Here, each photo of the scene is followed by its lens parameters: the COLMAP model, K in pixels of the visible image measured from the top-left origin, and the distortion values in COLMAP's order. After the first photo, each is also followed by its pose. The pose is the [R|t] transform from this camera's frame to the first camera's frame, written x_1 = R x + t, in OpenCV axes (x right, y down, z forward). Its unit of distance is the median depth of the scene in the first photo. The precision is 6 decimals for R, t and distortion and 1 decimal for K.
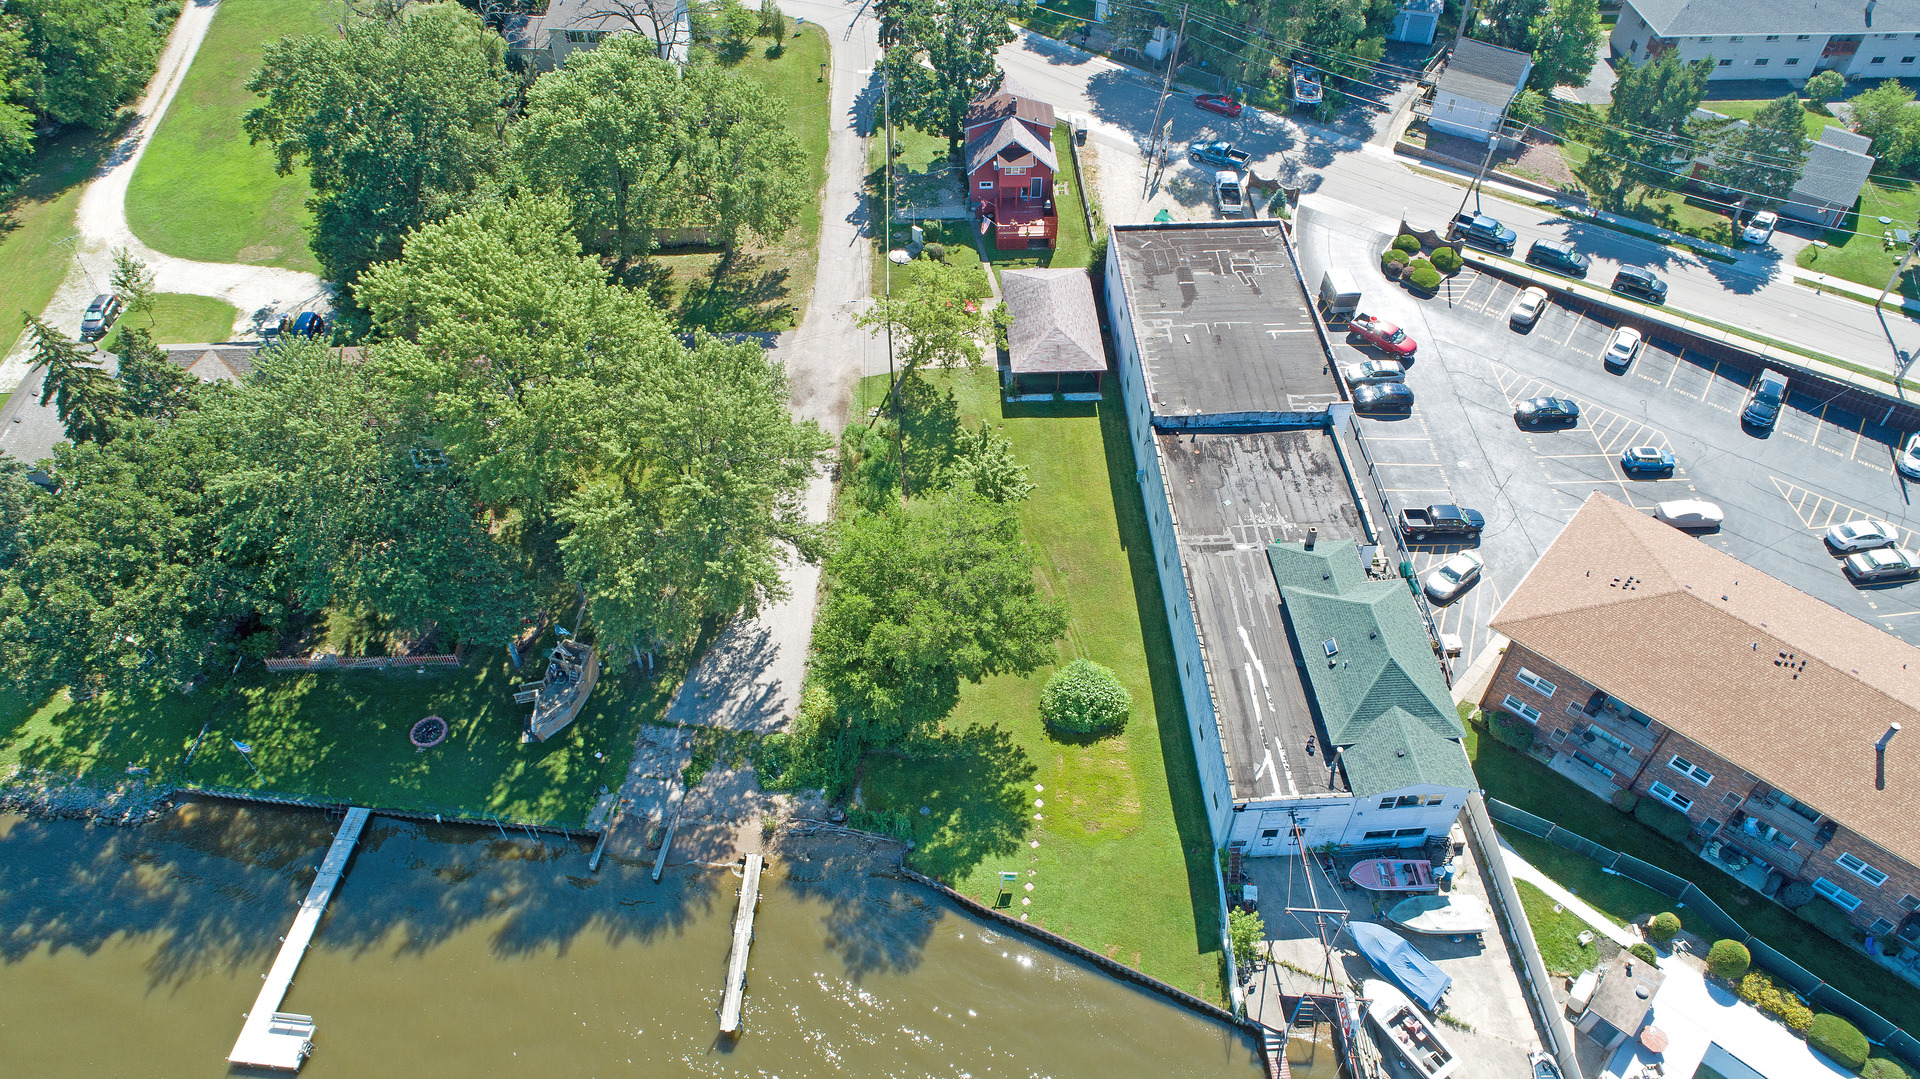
lens RADIAL K [[1271.0, 0, 960.0], [0, 1271.0, 539.5], [0, 0, 1]] dist [-0.014689, 0.004696]
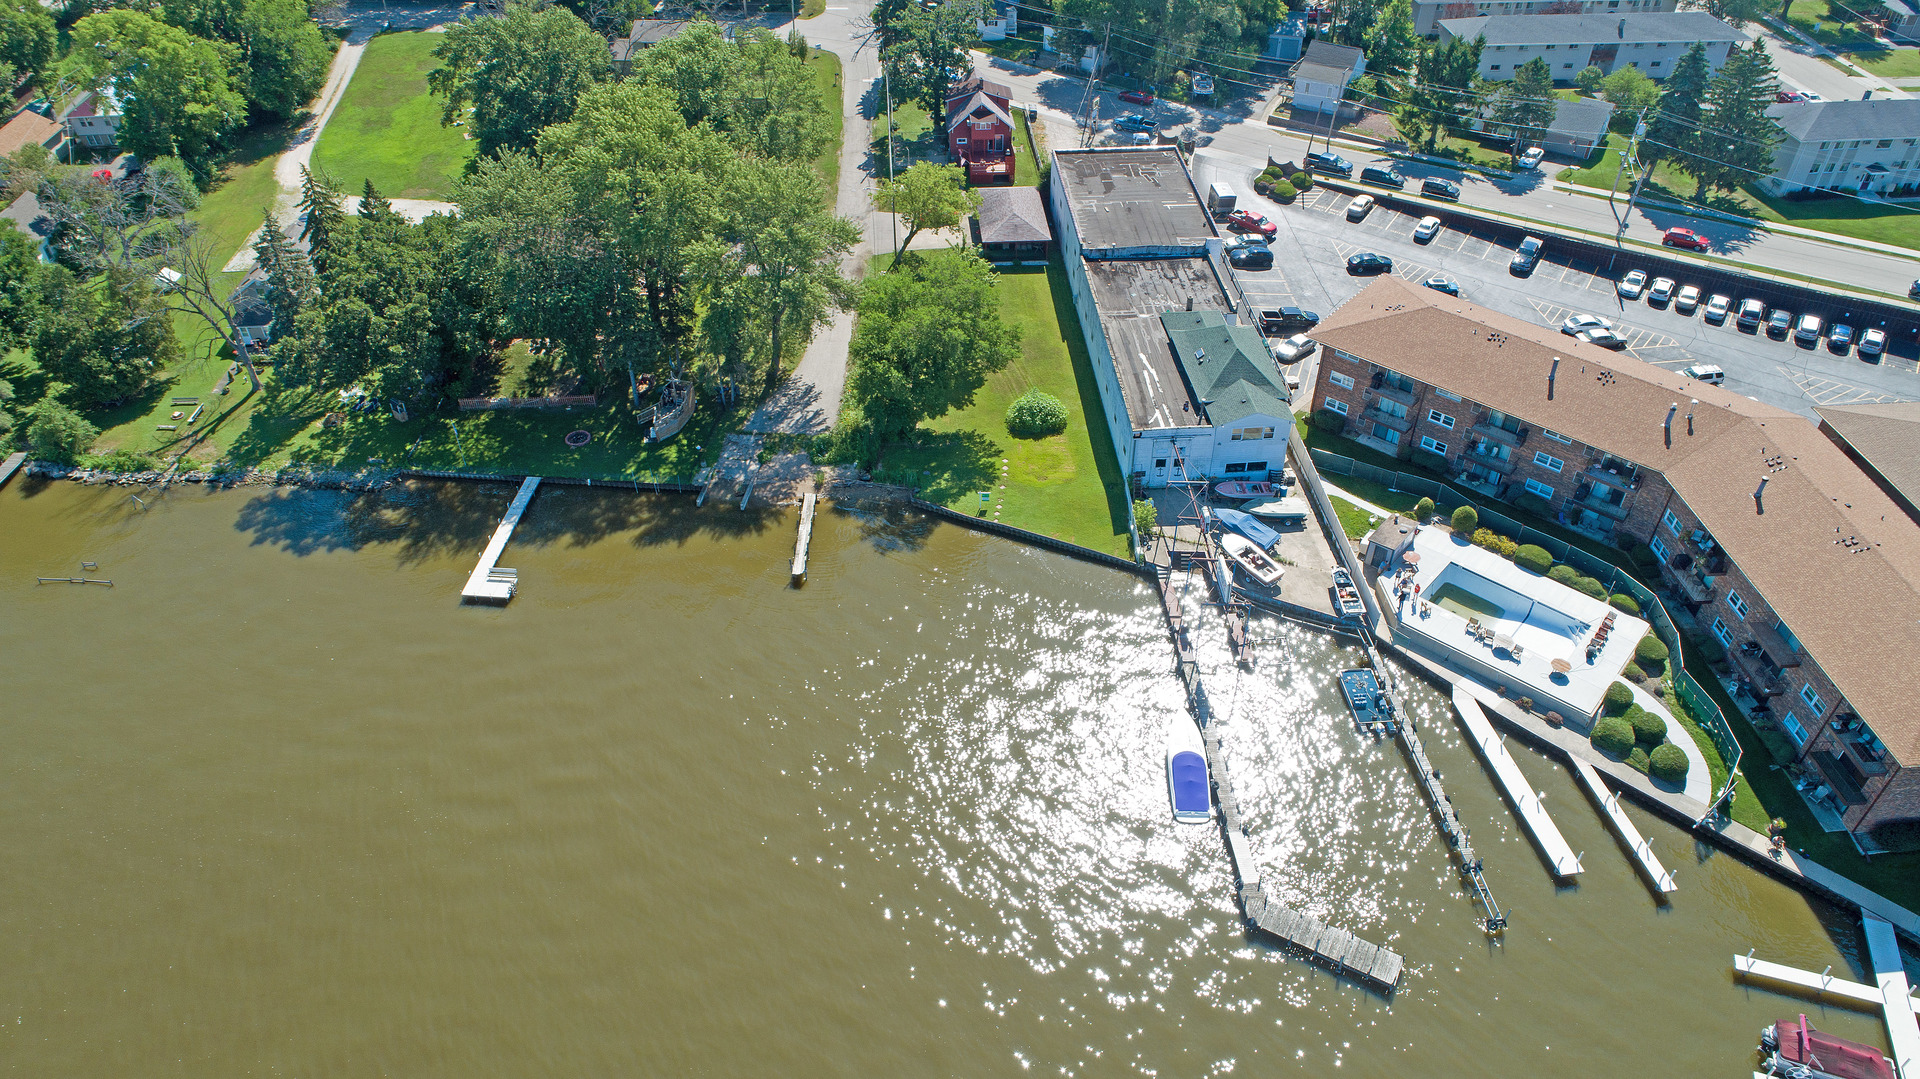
lens RADIAL K [[1271.0, 0, 960.0], [0, 1271.0, 539.5], [0, 0, 1]] dist [-0.014689, 0.004696]
pose [[0.999771, -0.014788, 0.015449, -0.012115], [0.016627, 0.991817, -0.126577, 0.441802], [-0.013451, 0.126805, 0.991837, -0.399355]]
